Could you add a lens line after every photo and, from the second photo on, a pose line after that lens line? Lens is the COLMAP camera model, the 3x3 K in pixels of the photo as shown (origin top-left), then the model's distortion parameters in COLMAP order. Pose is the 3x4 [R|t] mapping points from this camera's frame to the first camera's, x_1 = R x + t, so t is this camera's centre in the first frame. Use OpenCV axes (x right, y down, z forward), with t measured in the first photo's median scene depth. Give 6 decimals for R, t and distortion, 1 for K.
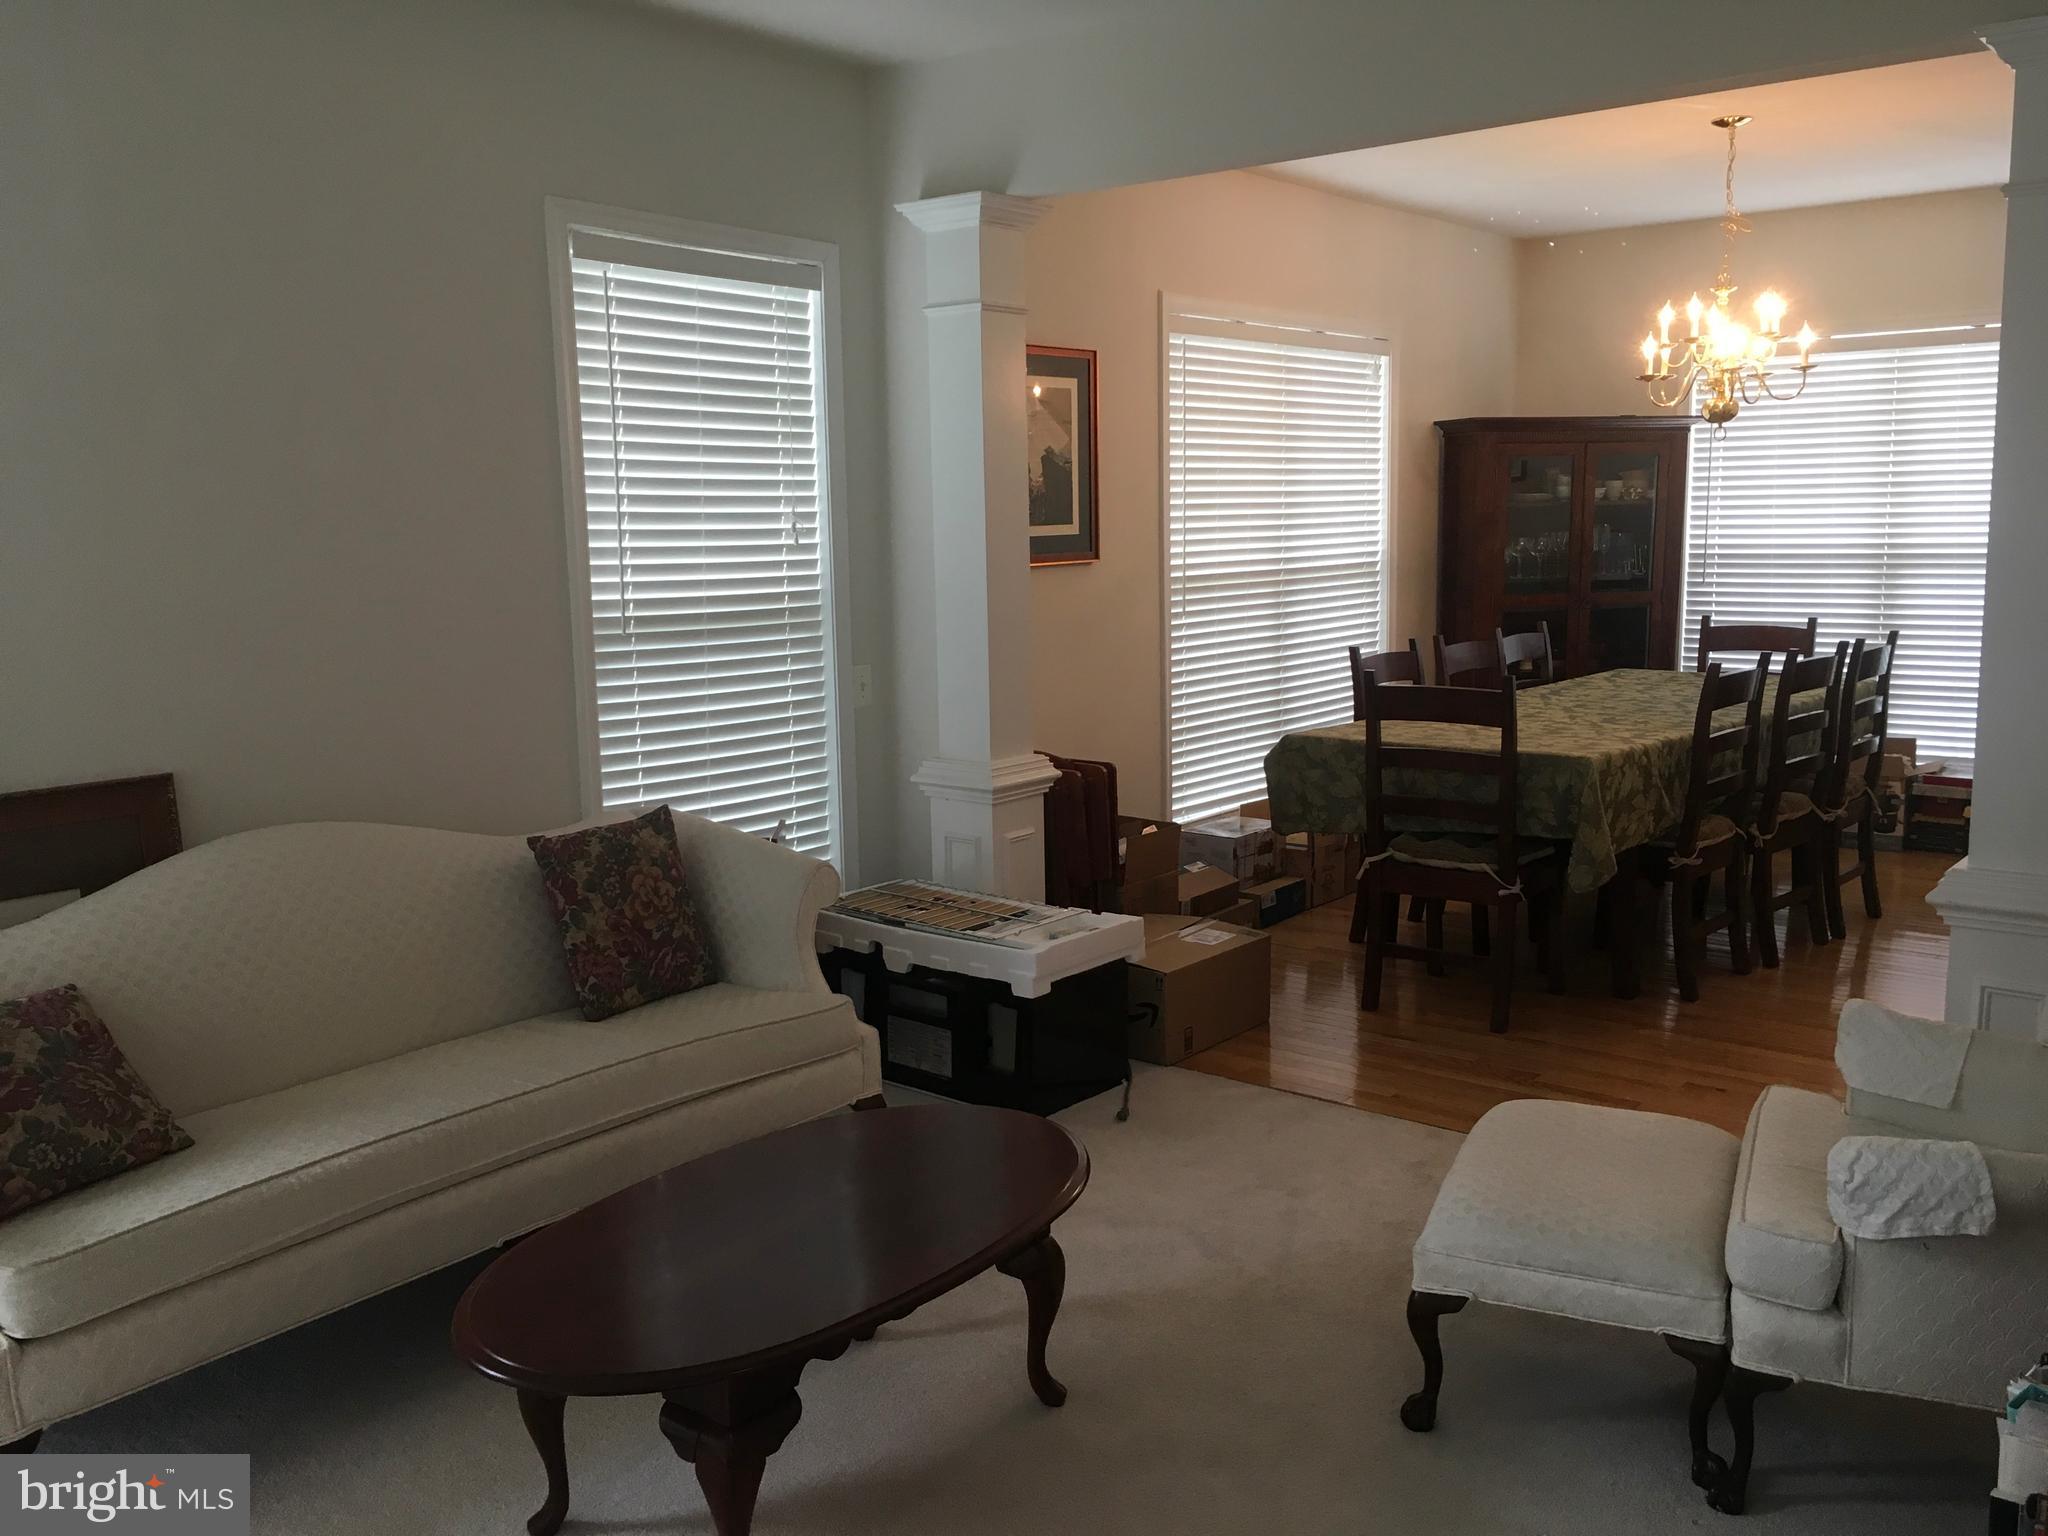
lens RADIAL K [[1745.3, 0, 1022.9], [0, 1745.3, 761.7], [0, 0, 1]] dist [0.080811, -0.102798]
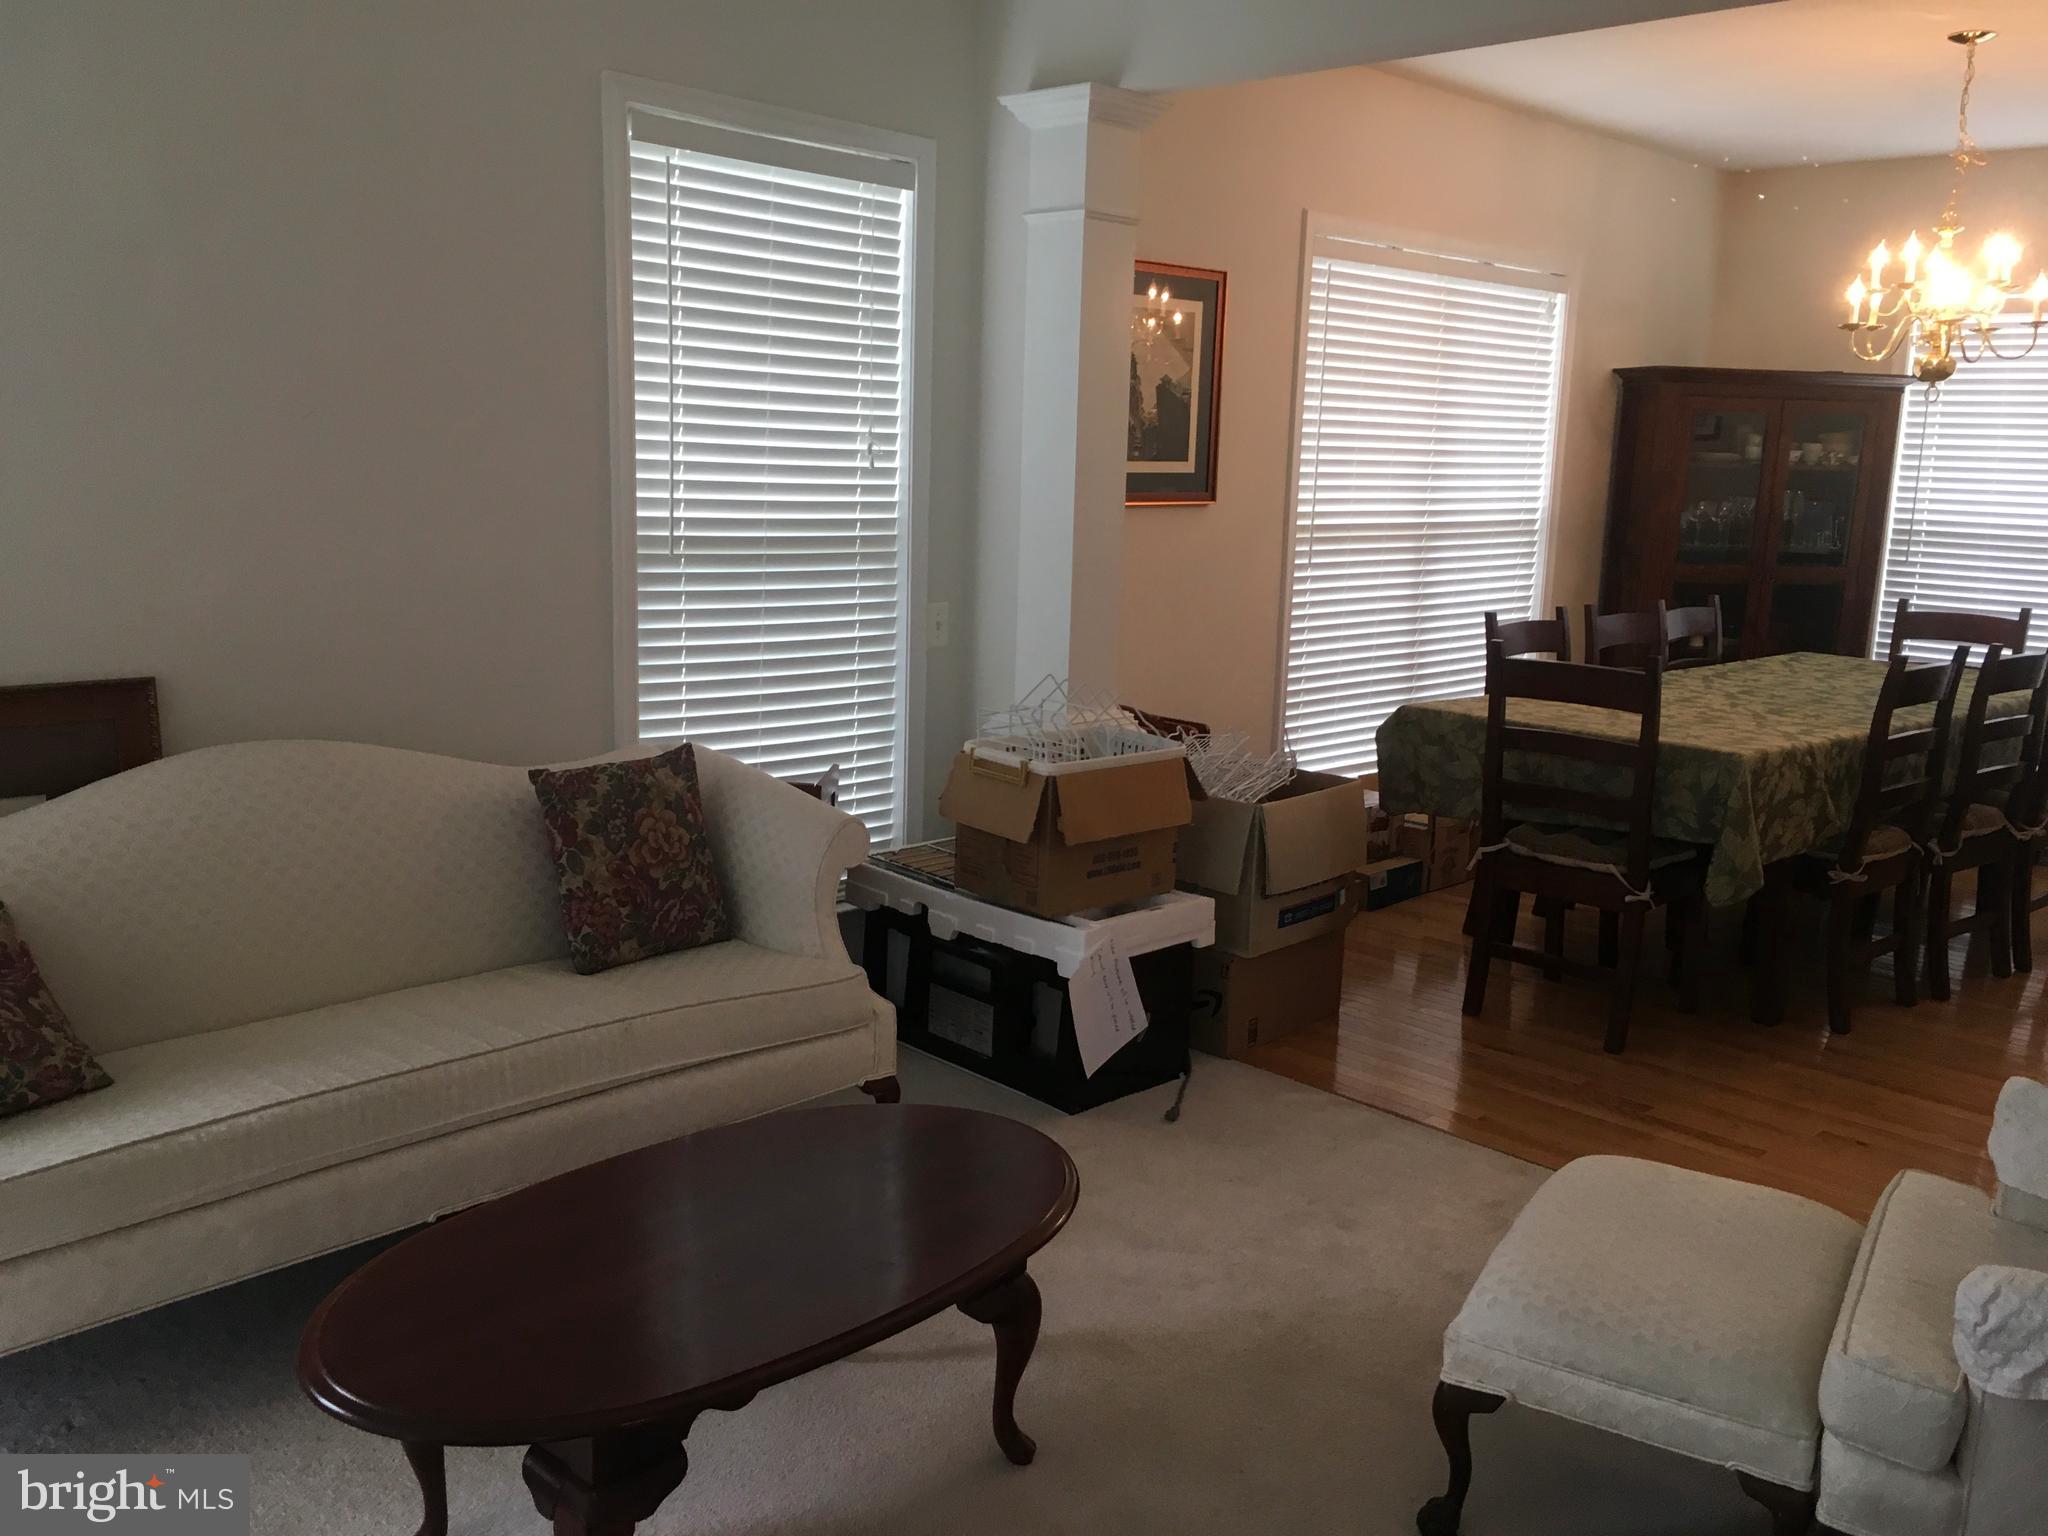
lens RADIAL K [[1745.3, 0, 1017.5], [0, 1745.3, 759.9], [0, 0, 1]] dist [0.080811, -0.102798]
pose [[0.993098, 0.066408, -0.096680, 0.039964], [-0.062992, 0.997292, 0.037962, -0.008650], [0.098939, -0.031610, 0.994591, 0.070637]]
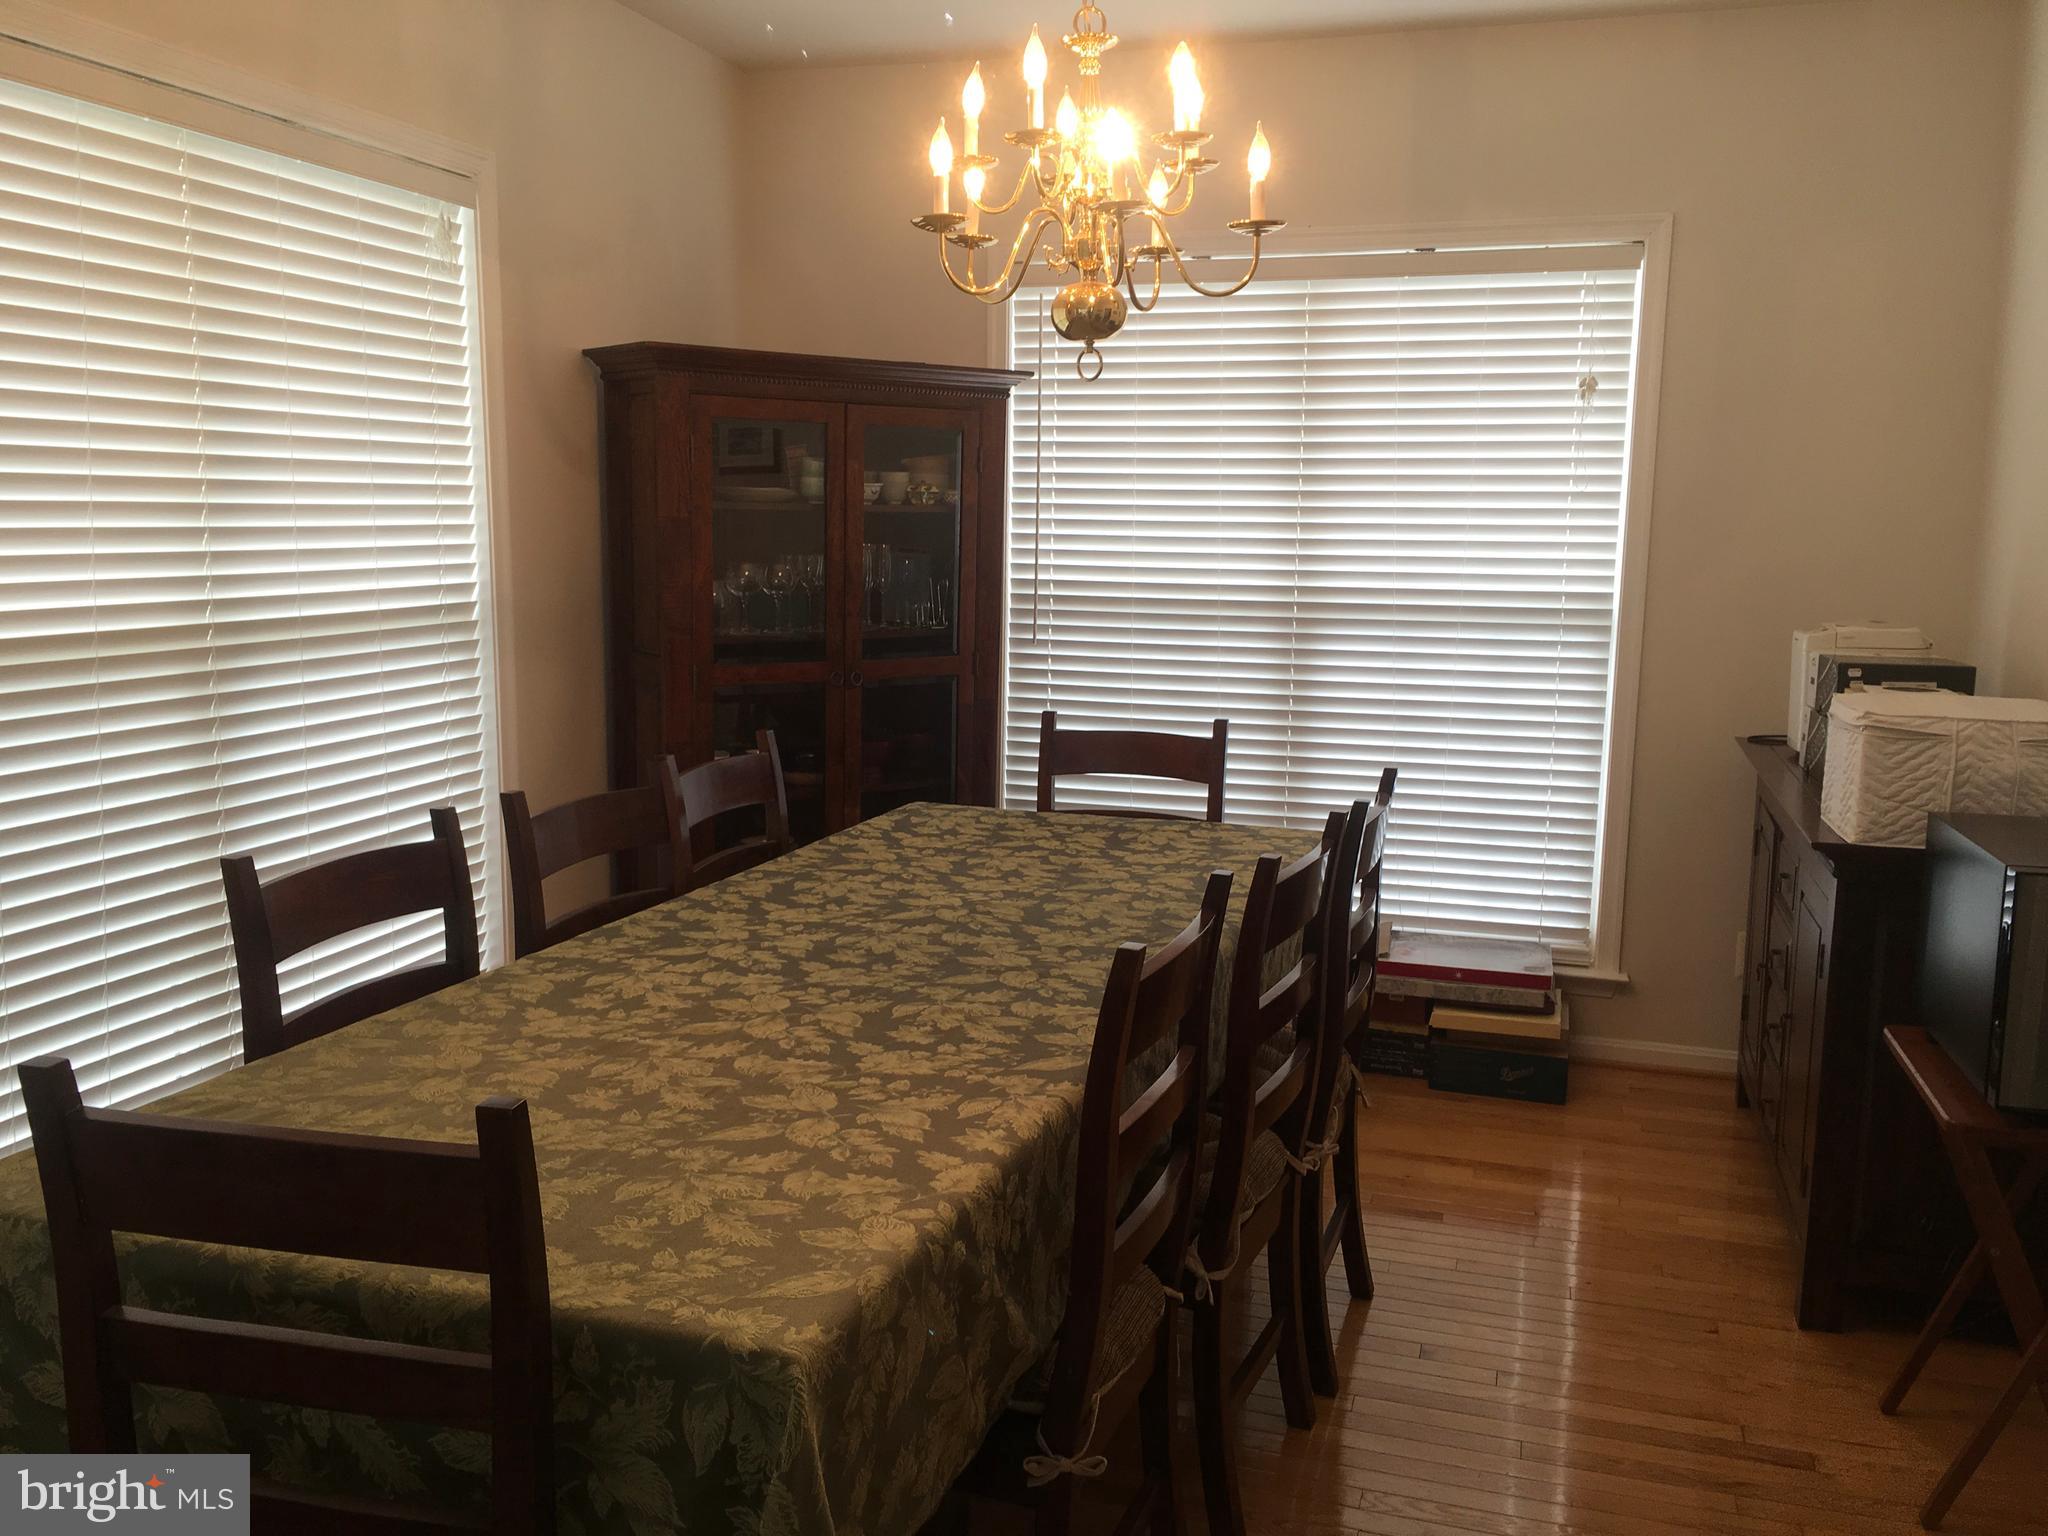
lens RADIAL K [[1745.3, 0, 1024.3], [0, 1745.3, 759.3], [0, 0, 1]] dist [0.080811, -0.102798]
pose [[0.927938, -0.022882, 0.372031, 0.213181], [0.023367, 0.999722, 0.003204, -0.087383], [-0.372001, 0.005721, 0.928215, 0.601613]]
